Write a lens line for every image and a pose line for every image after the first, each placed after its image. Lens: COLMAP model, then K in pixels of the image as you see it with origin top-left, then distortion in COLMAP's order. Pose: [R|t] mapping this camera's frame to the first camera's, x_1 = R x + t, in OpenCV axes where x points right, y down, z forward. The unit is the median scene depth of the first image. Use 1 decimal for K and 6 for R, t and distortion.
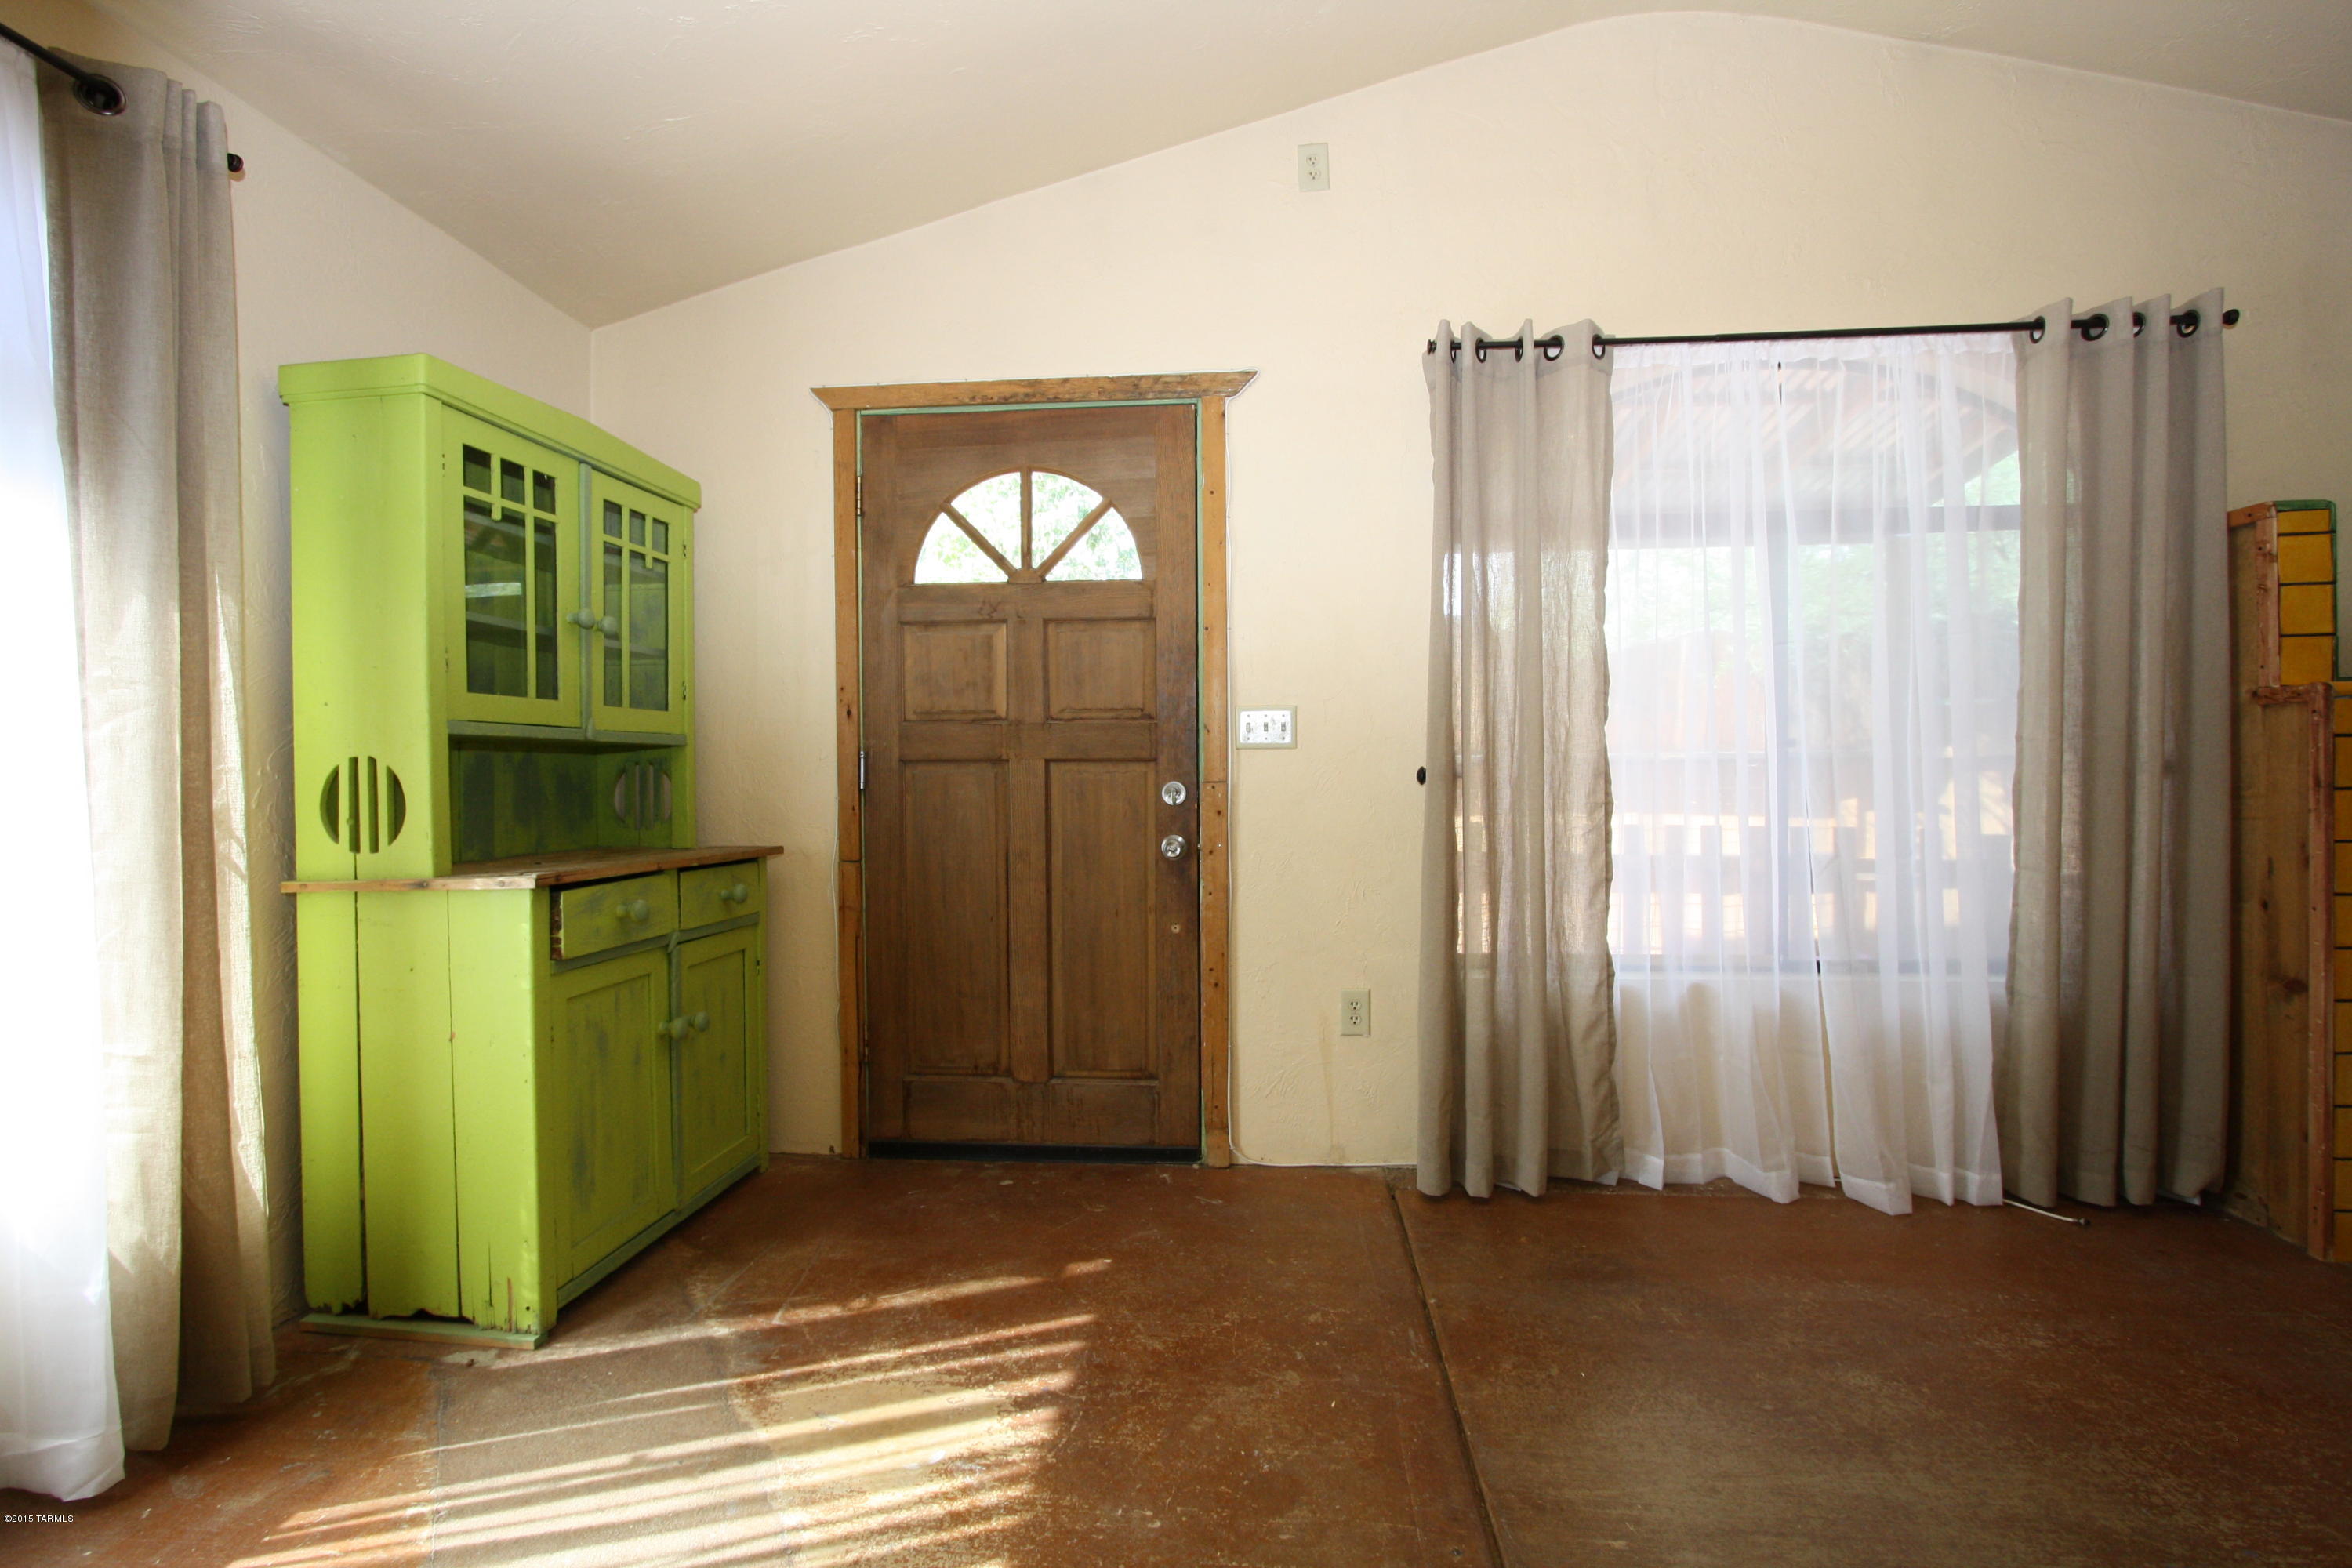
lens RADIAL K [[1094.8, 0, 1176.1], [0, 1094.8, 787.4], [0, 0, 1]] dist [-0.021940, 0.004638]
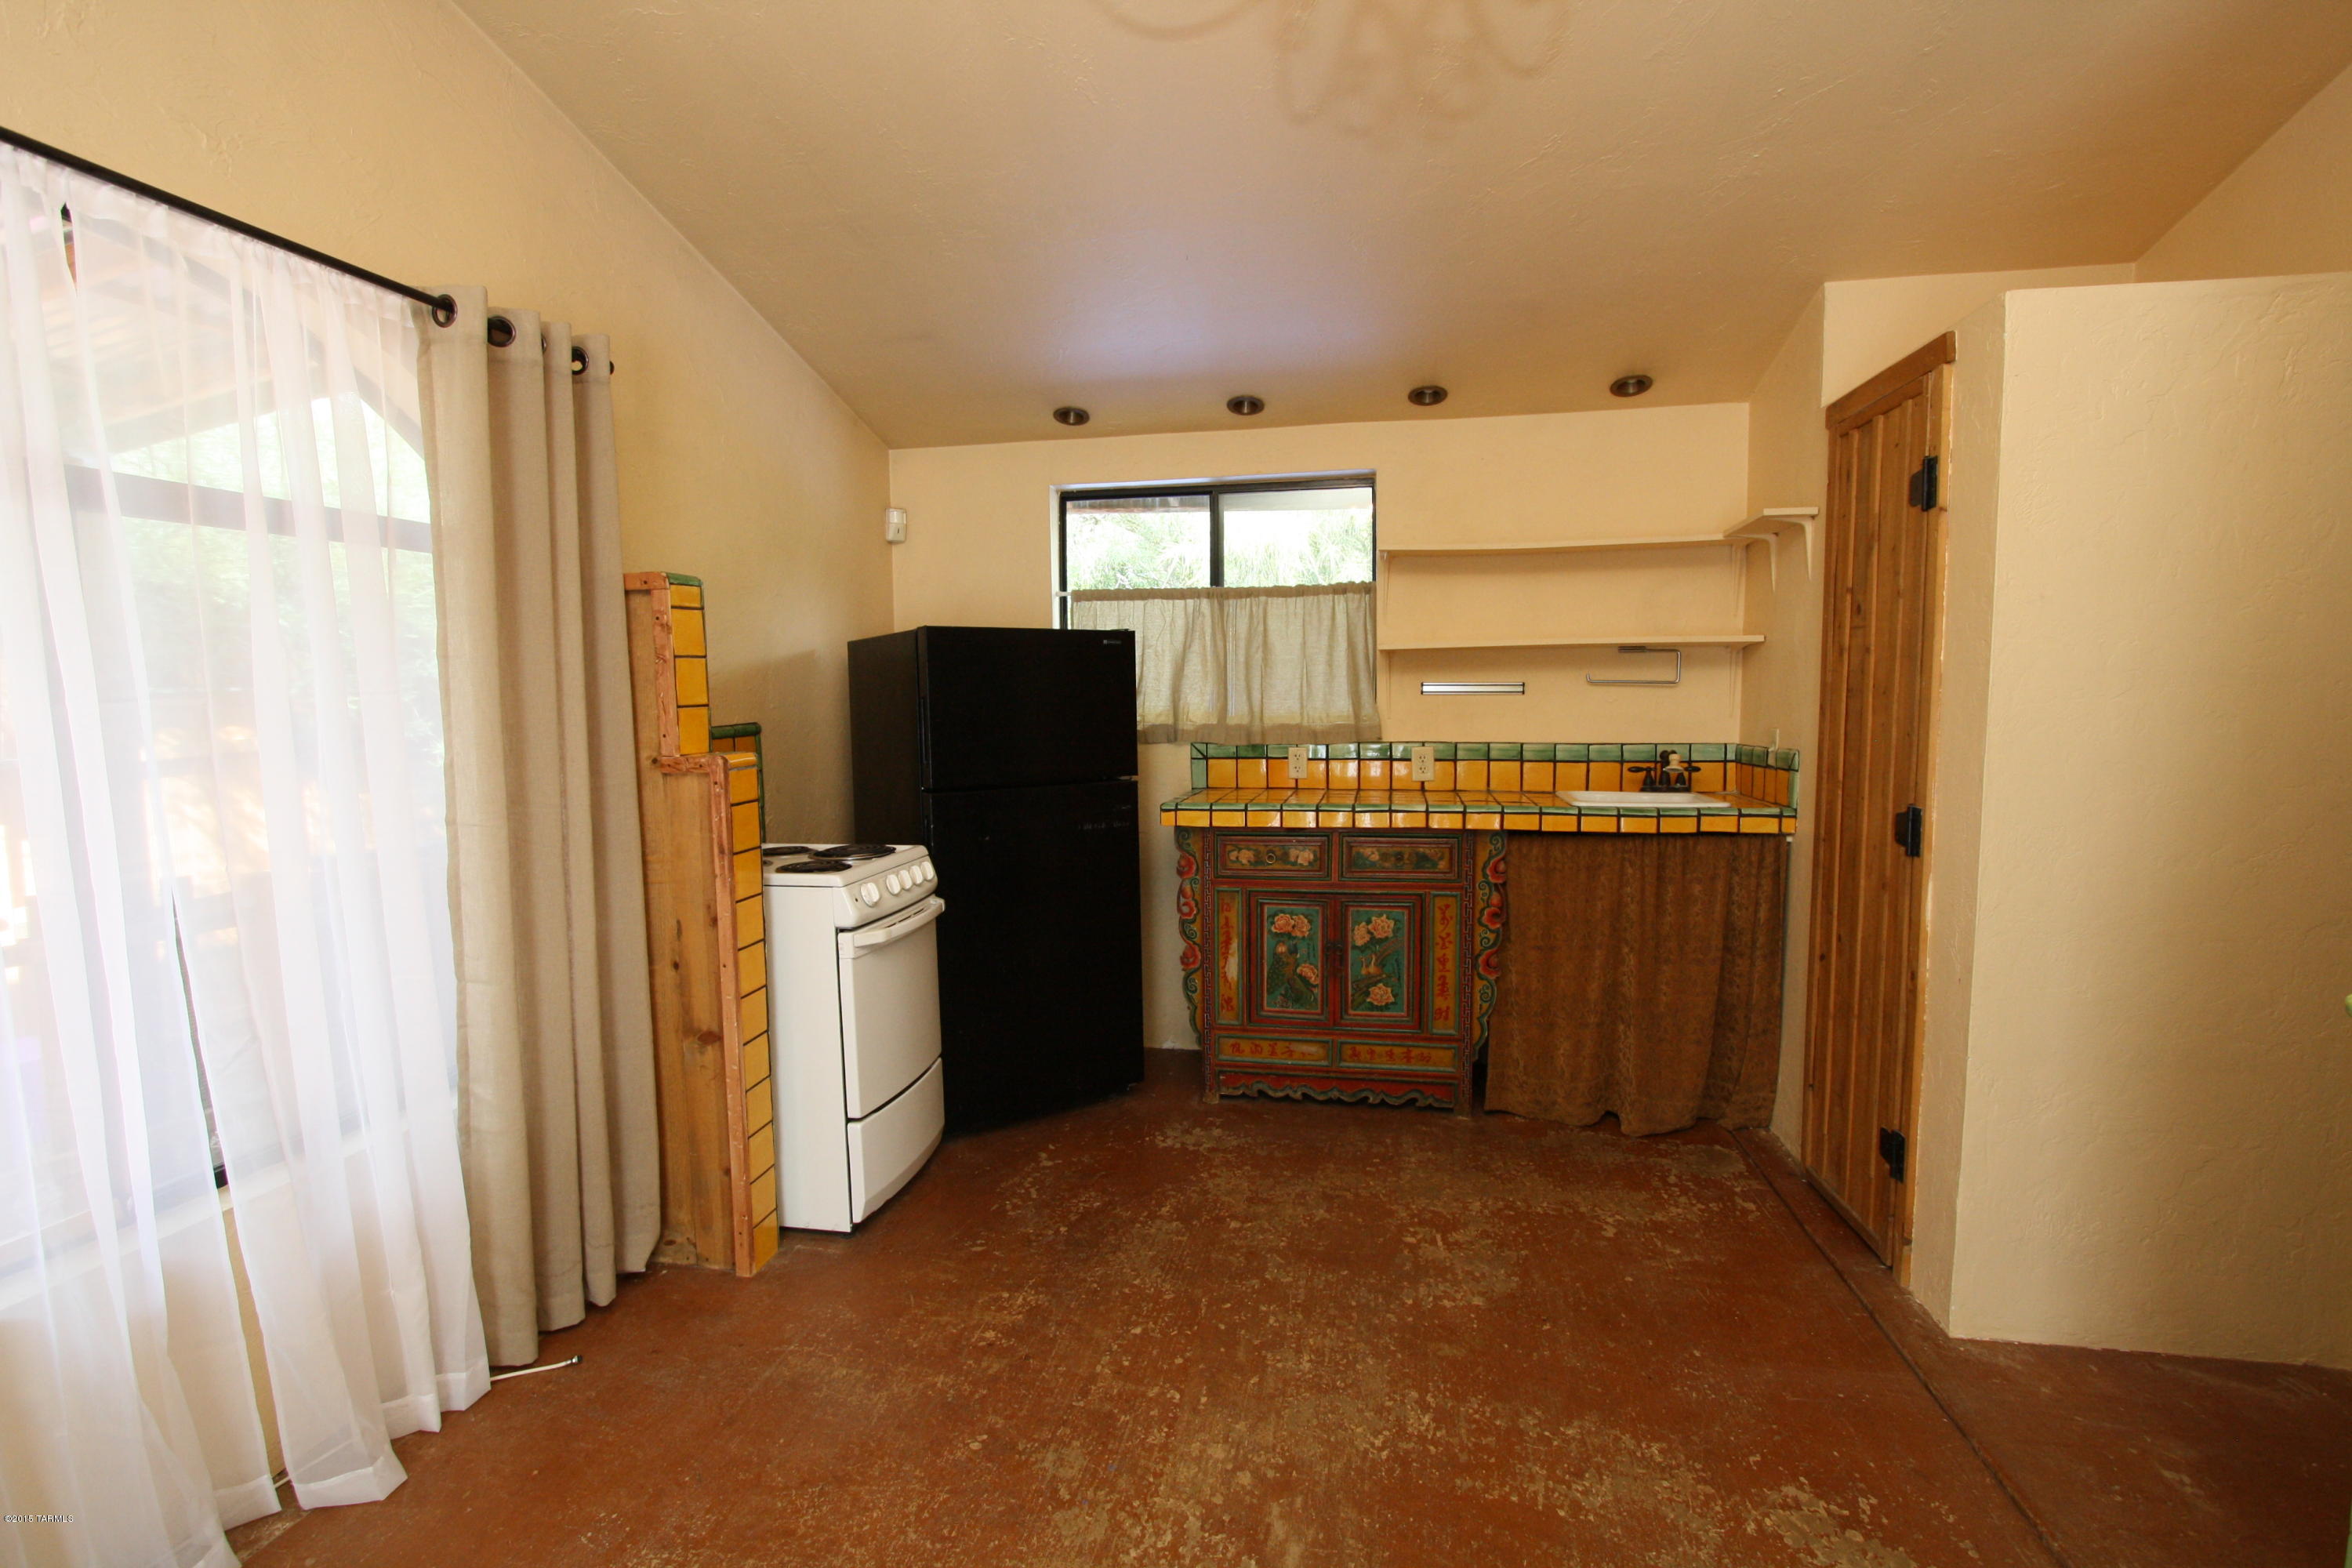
lens RADIAL K [[1094.8, 0, 1177.4], [0, 1094.8, 784.1], [0, 0, 1]] dist [-0.021940, 0.004638]
pose [[0.110956, -0.078612, 0.990711, 0.042837], [0.024626, 0.996778, 0.076336, -0.126351], [-0.993520, 0.015927, 0.112535, 0.385429]]
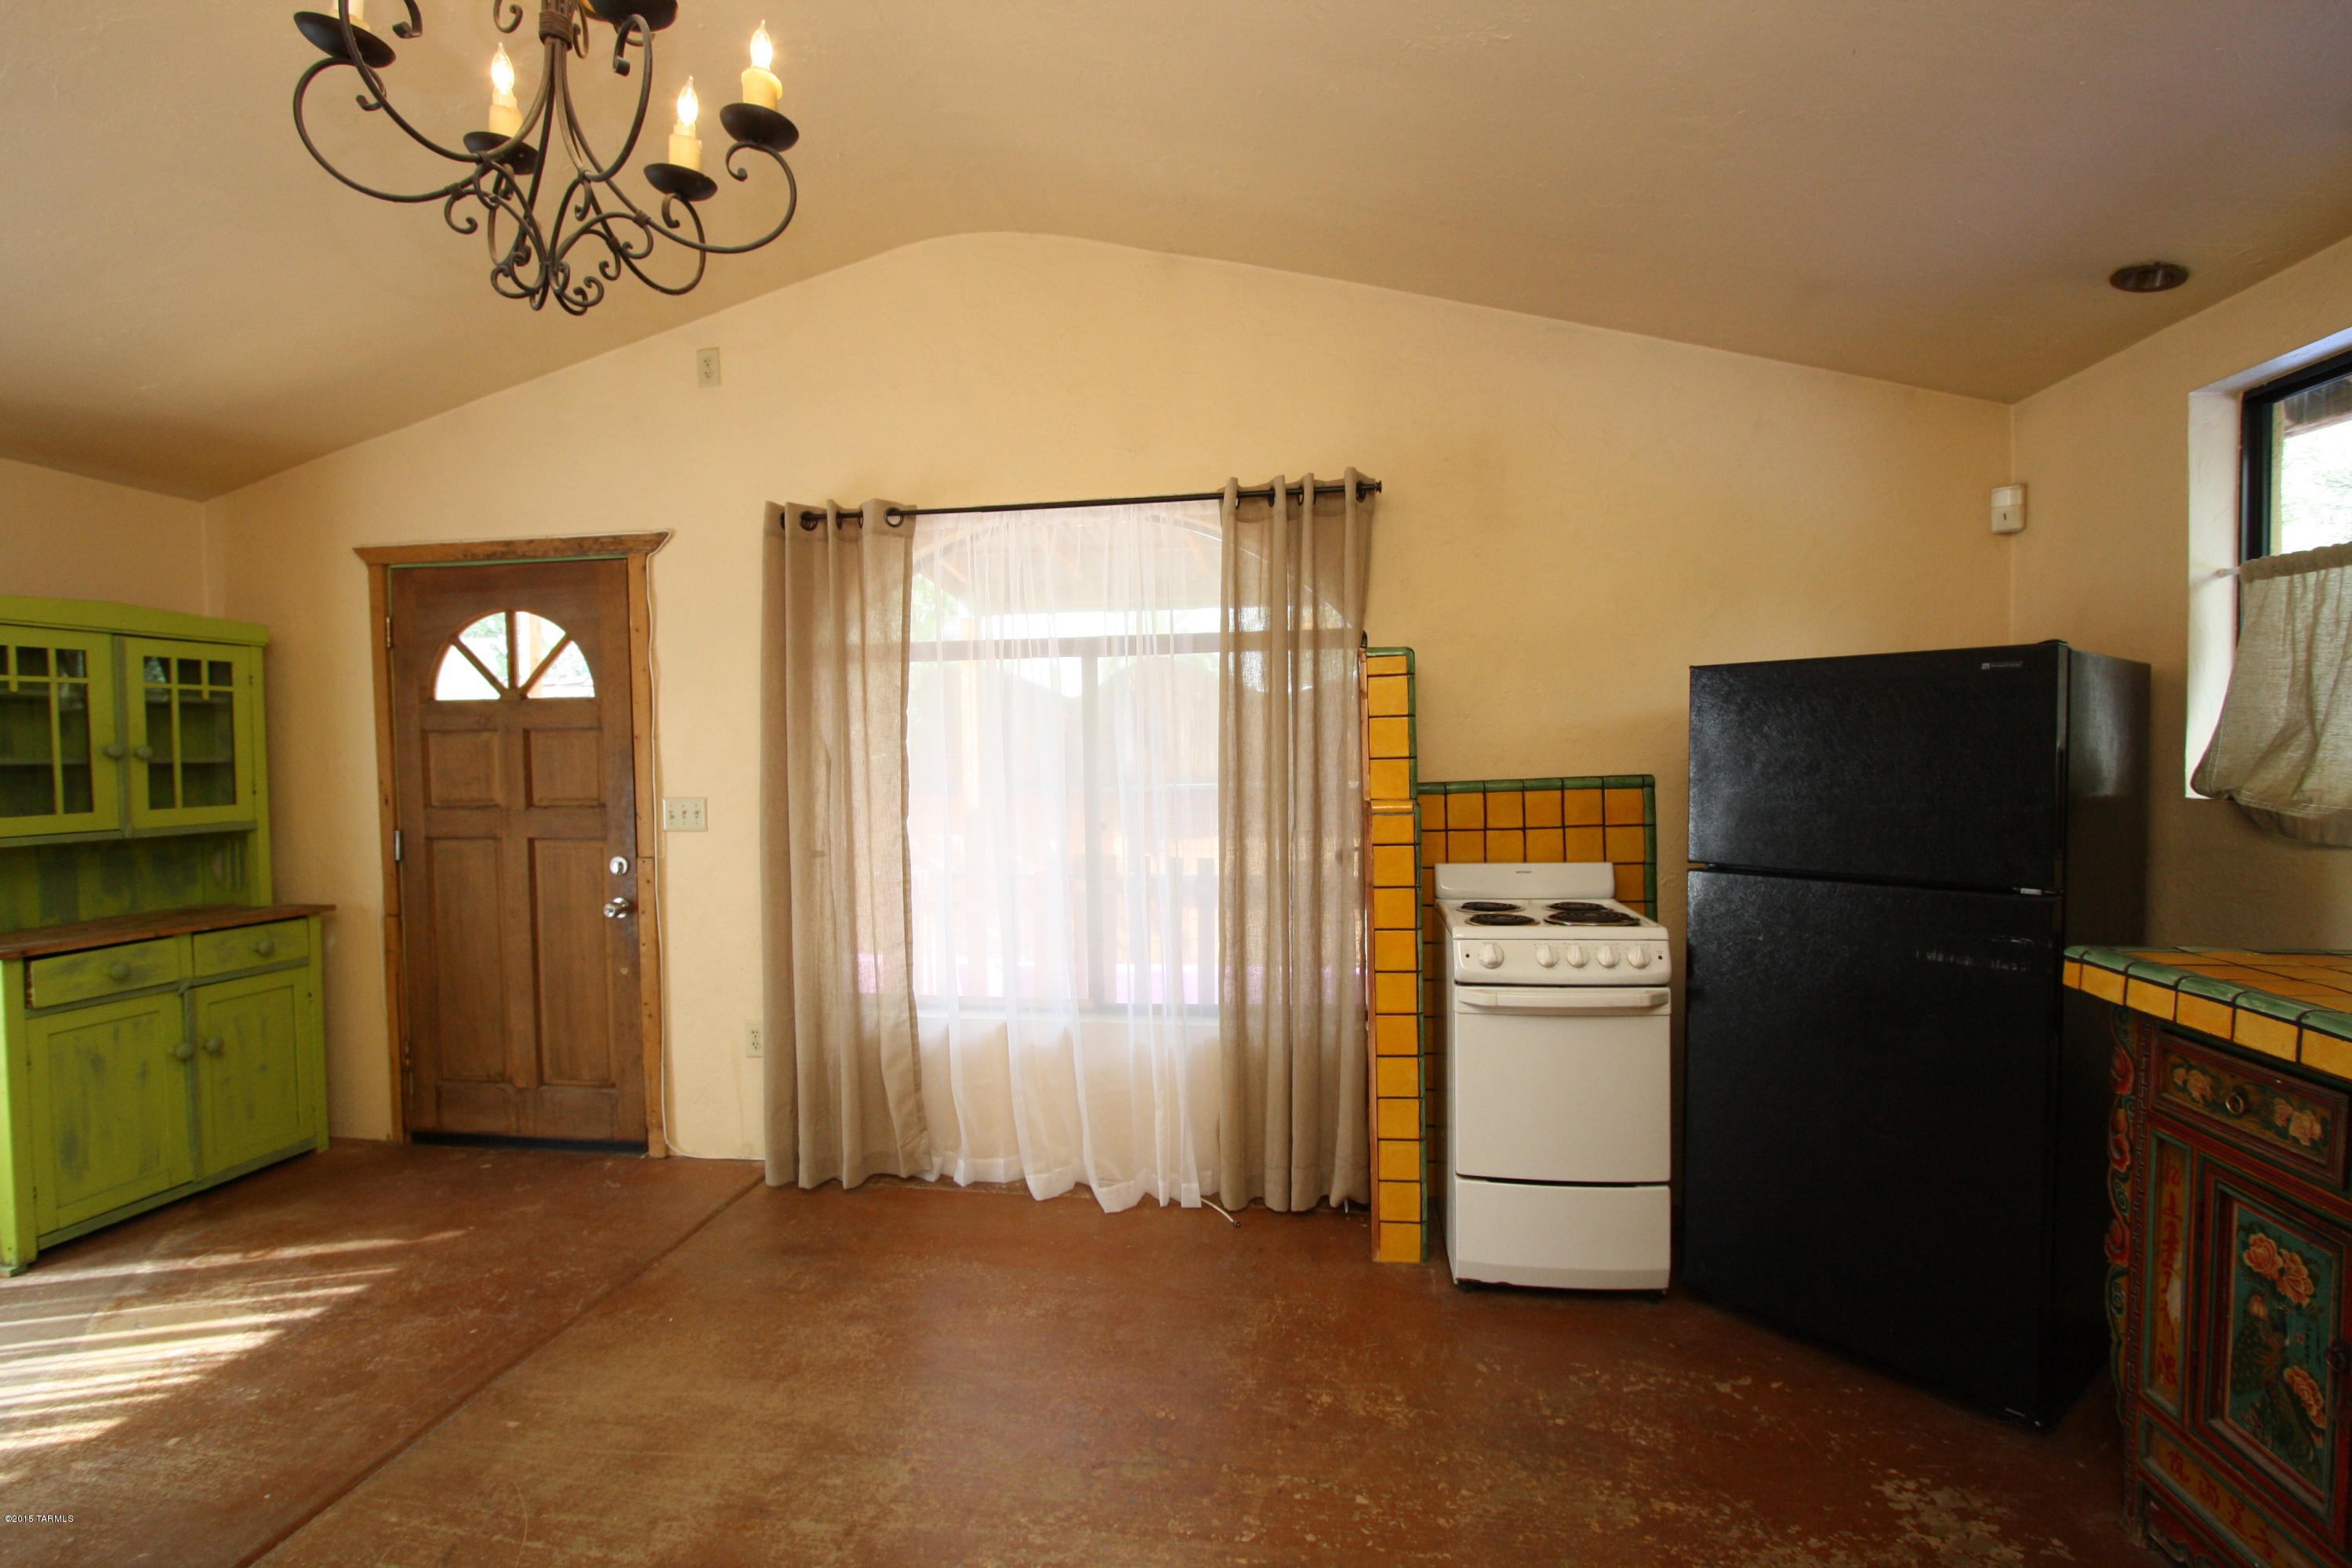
lens RADIAL K [[1094.8, 0, 1178.8], [0, 1094.8, 782.9], [0, 0, 1]] dist [-0.021940, 0.004638]
pose [[0.997864, -0.002591, -0.065280, 0.835813], [0.003984, 0.999767, 0.021218, -0.131509], [0.065210, -0.021433, 0.997641, -0.249559]]
